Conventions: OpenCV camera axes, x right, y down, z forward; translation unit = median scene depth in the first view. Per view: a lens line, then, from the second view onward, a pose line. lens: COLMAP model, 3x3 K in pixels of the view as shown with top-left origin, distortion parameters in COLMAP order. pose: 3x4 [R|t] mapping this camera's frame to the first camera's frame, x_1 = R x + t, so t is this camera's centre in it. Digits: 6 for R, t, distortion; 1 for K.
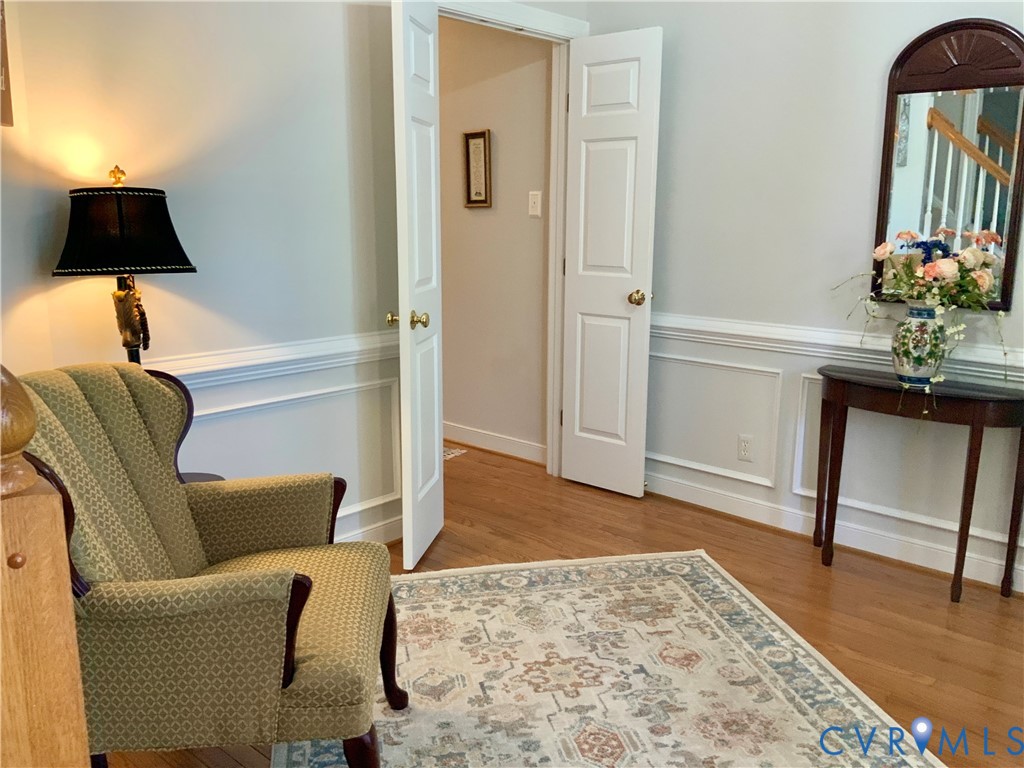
lens RADIAL K [[847.1, 0, 508.9], [0, 847.1, 380.1], [0, 0, 1]] dist [0.059307, -0.111617]
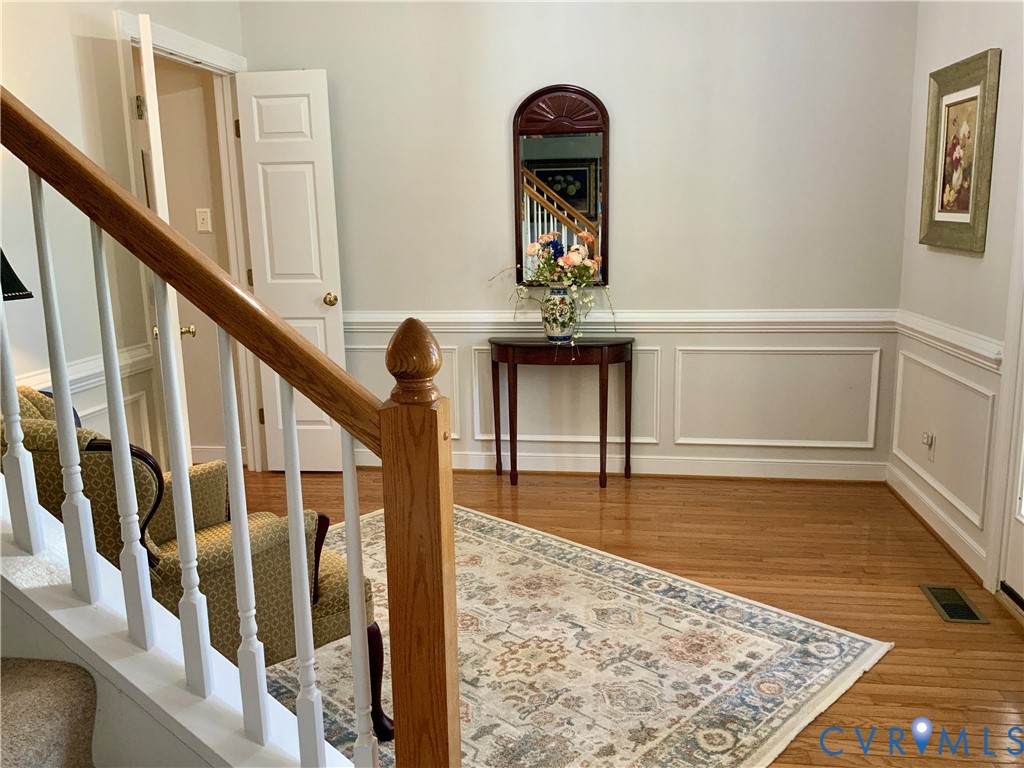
lens RADIAL K [[847.1, 0, 514.2], [0, 847.1, 381.9], [0, 0, 1]] dist [0.059307, -0.111617]
pose [[0.829802, -0.129863, 0.542737, -0.366340], [0.135276, 0.990349, 0.030139, 0.017943], [-0.541414, 0.048410, 0.839362, -0.139313]]
